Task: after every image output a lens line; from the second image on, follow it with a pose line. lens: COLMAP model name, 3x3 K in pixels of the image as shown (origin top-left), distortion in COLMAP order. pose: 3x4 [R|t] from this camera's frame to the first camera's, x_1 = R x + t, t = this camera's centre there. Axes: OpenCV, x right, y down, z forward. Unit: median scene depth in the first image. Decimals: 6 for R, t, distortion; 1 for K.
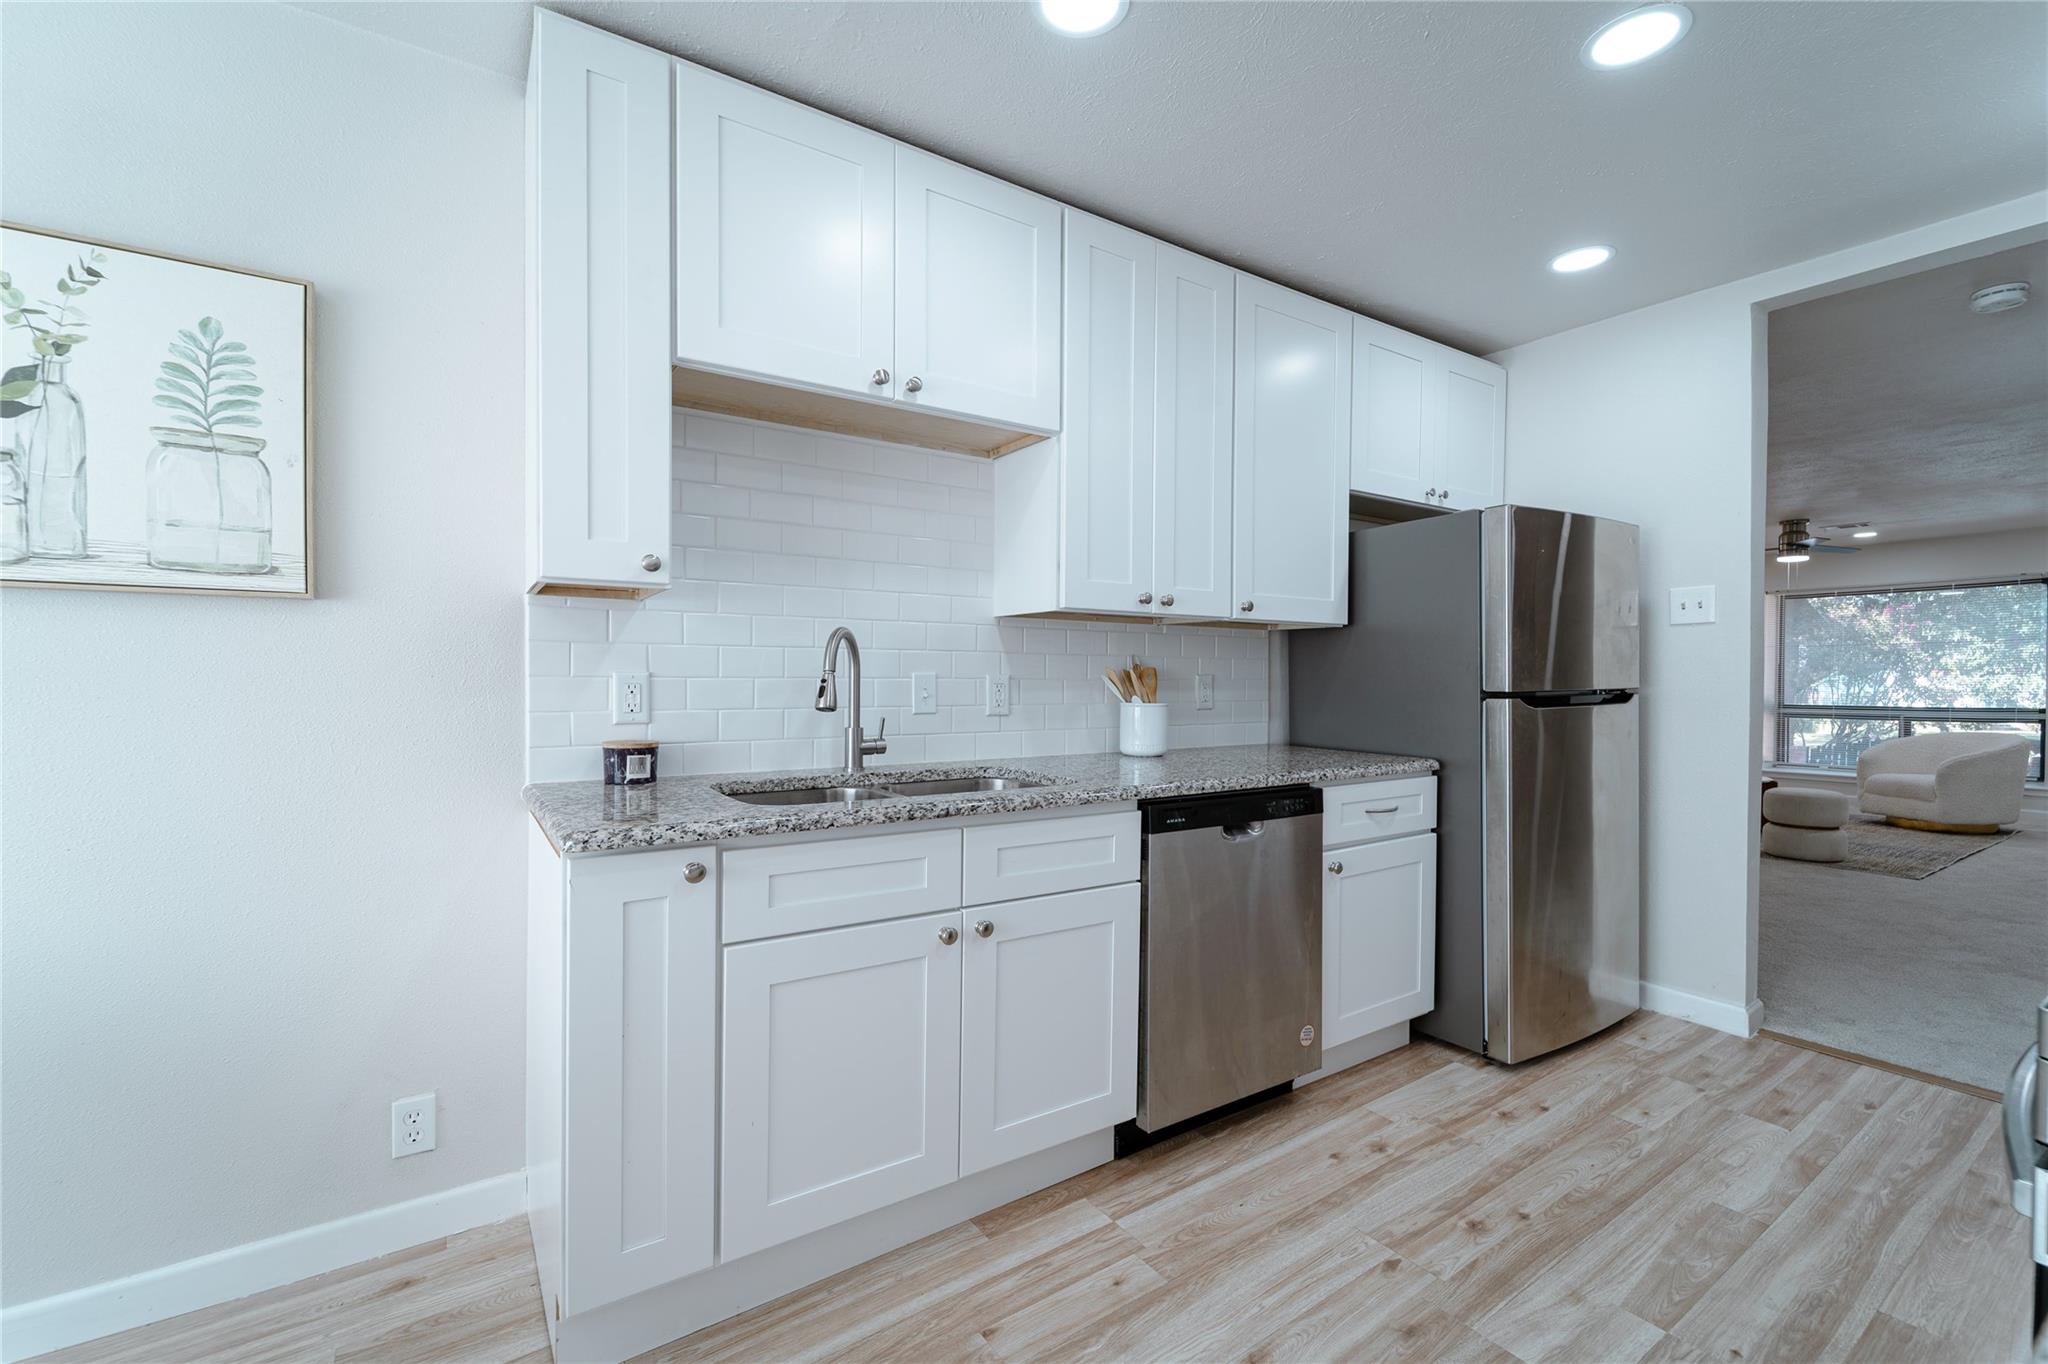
lens RADIAL K [[813.5, 0, 1024.0], [0, 813.5, 682.0], [0, 0, 1]] dist [-0.000020, -0.000141]
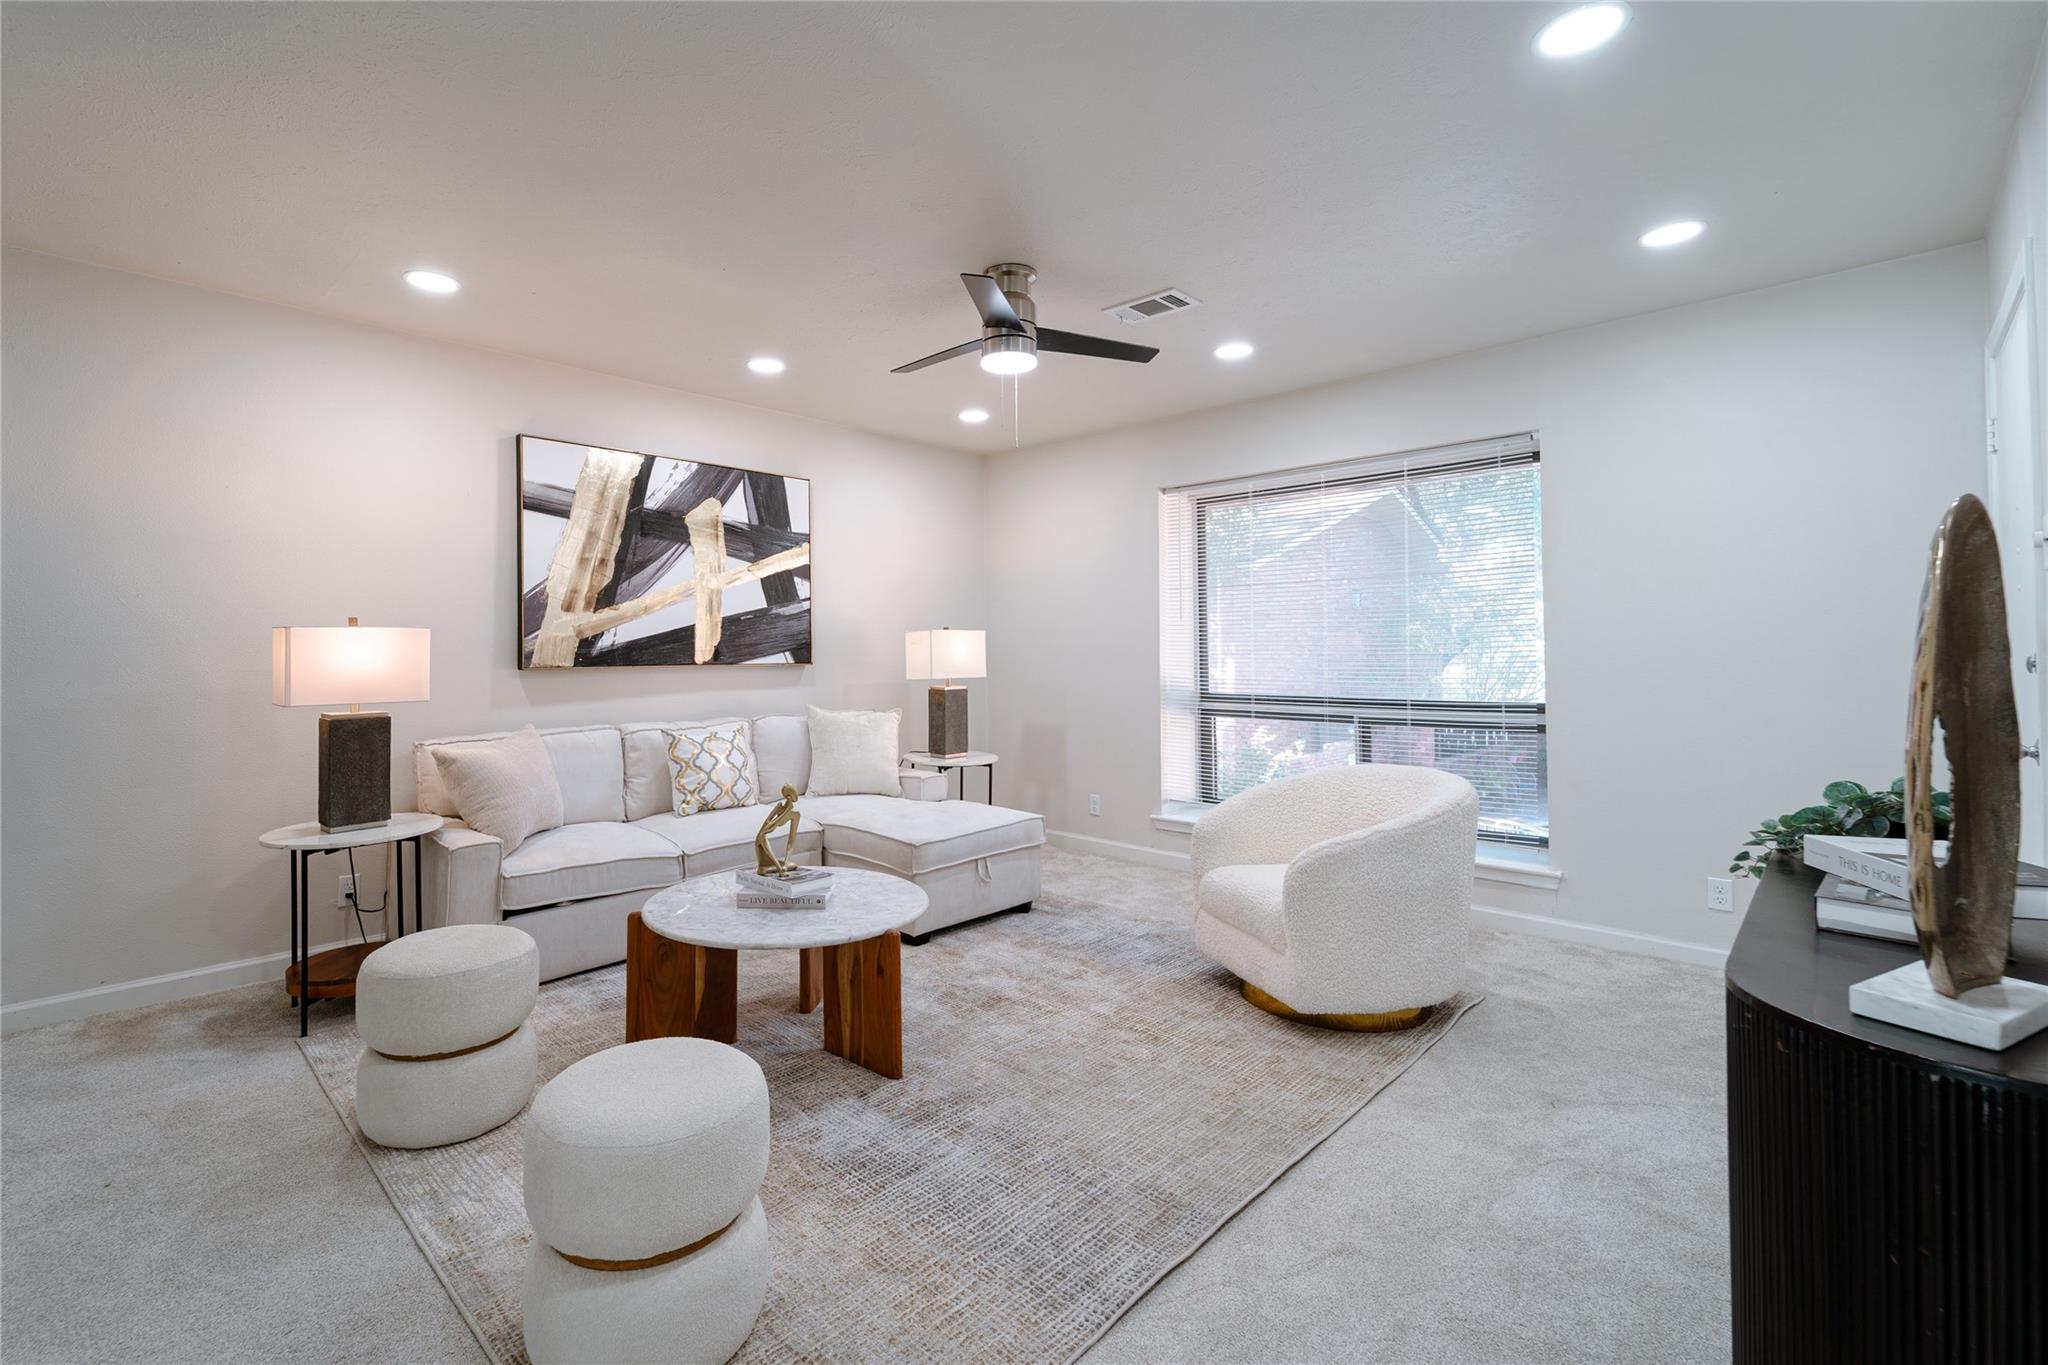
lens RADIAL K [[848.8, 0, 1024.6], [0, 848.8, 632.0], [0, 0, 1]] dist [-0.000476, -0.000080]
pose [[0.973939, -0.006586, 0.226716, 0.850220], [0.011942, 0.999681, -0.022259, -0.004149], [-0.226497, 0.024387, 0.973706, 0.576557]]
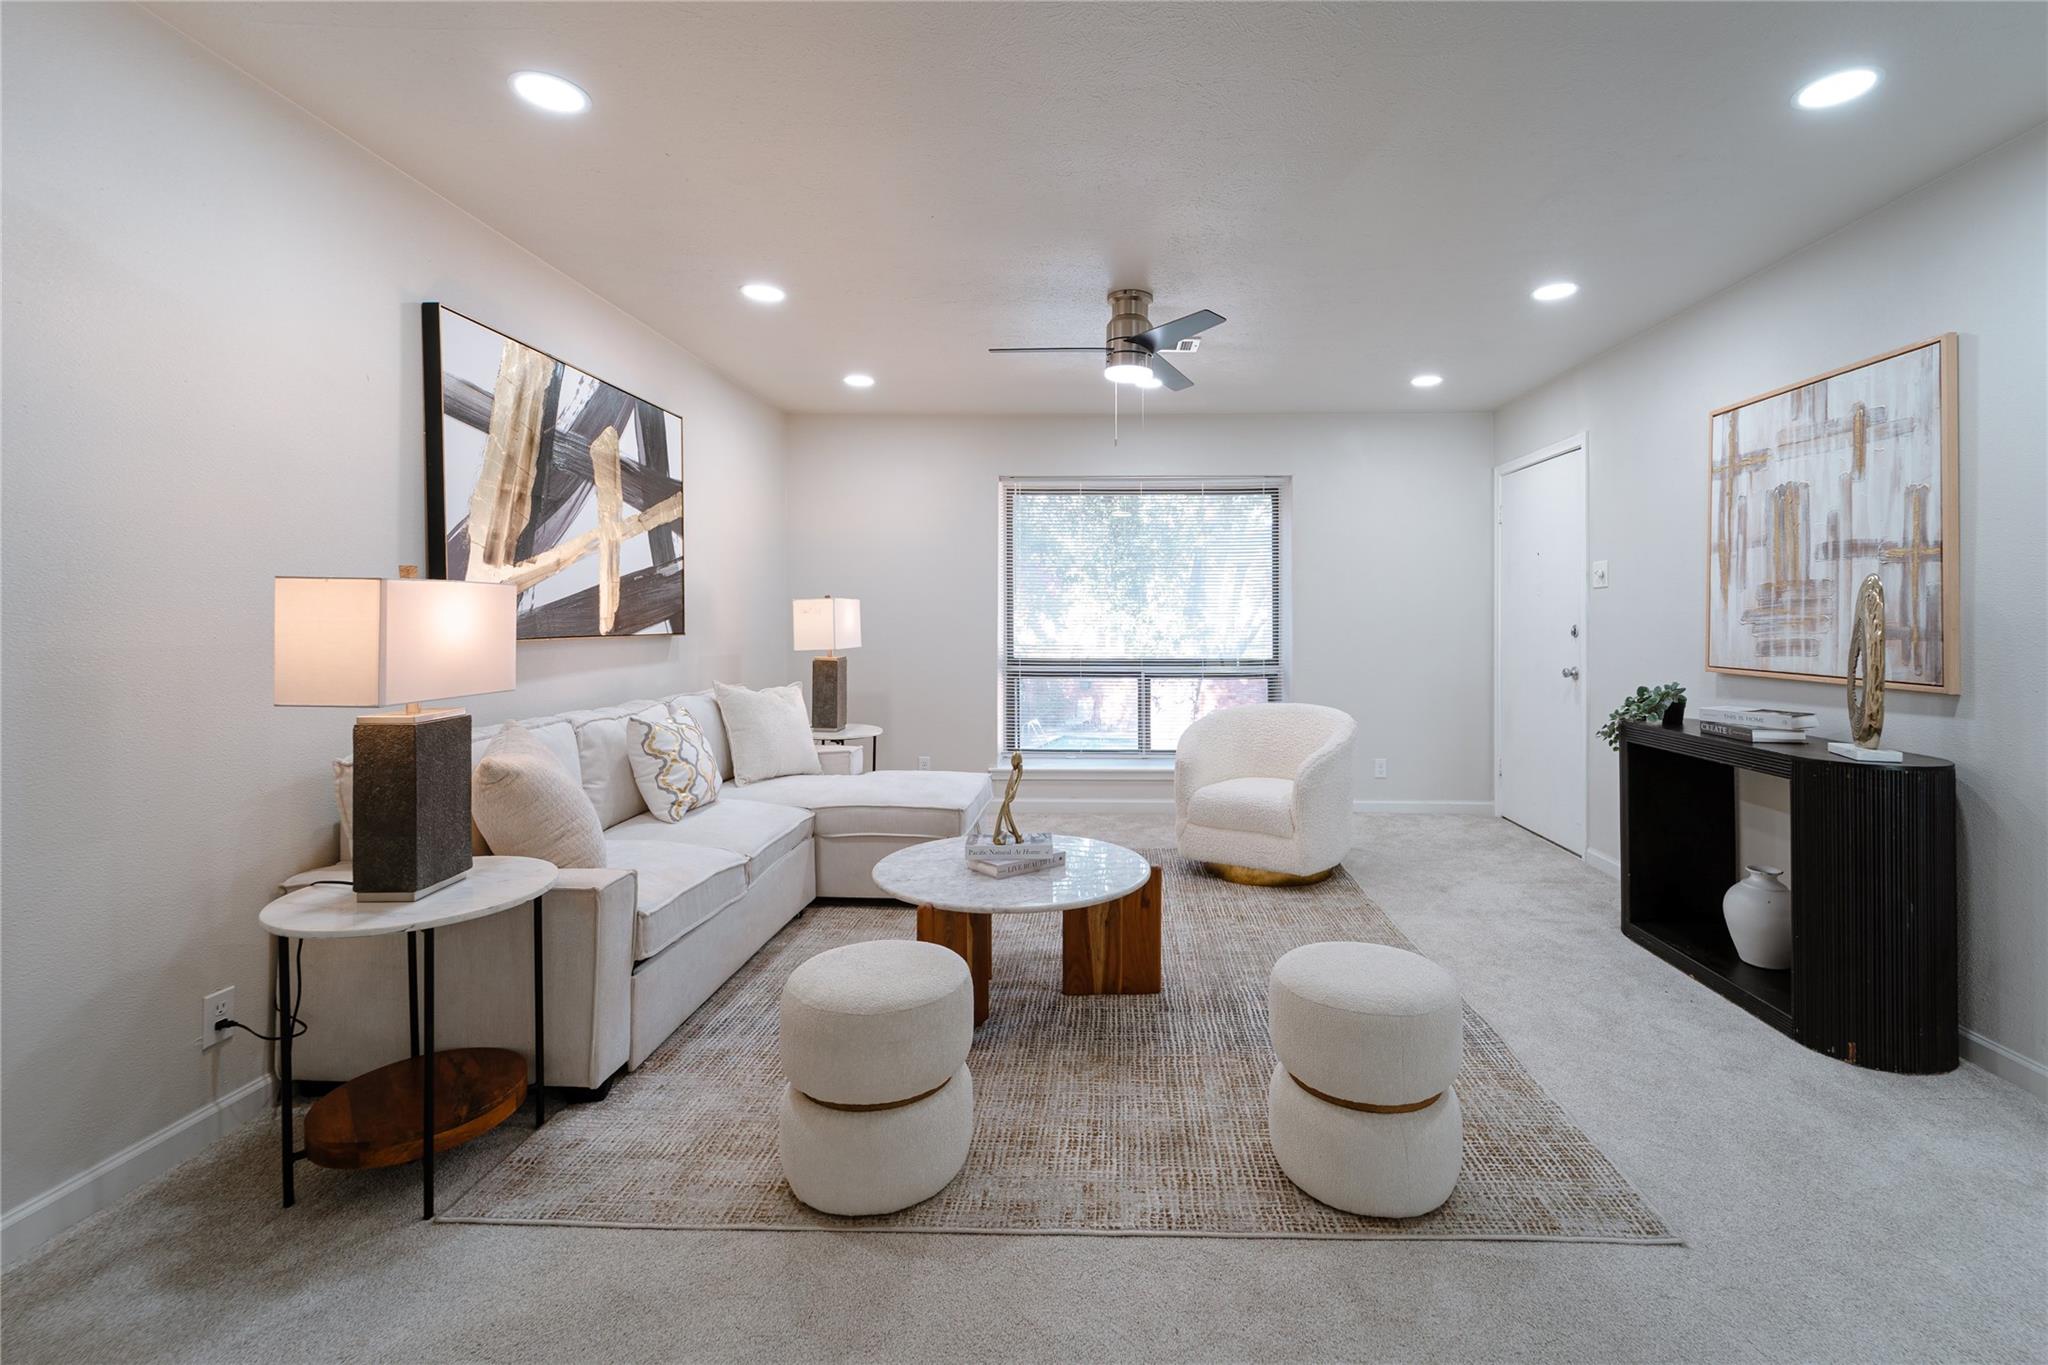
lens RADIAL K [[843.8, 0, 1025.0], [0, 843.8, 611.5], [0, 0, 1]] dist [-0.000065, -0.000053]
pose [[0.590101, 0.001570, 0.807328, 0.503315], [0.001036, 0.999996, -0.002703, -0.009598], [-0.807329, 0.002431, 0.590097, 0.751543]]
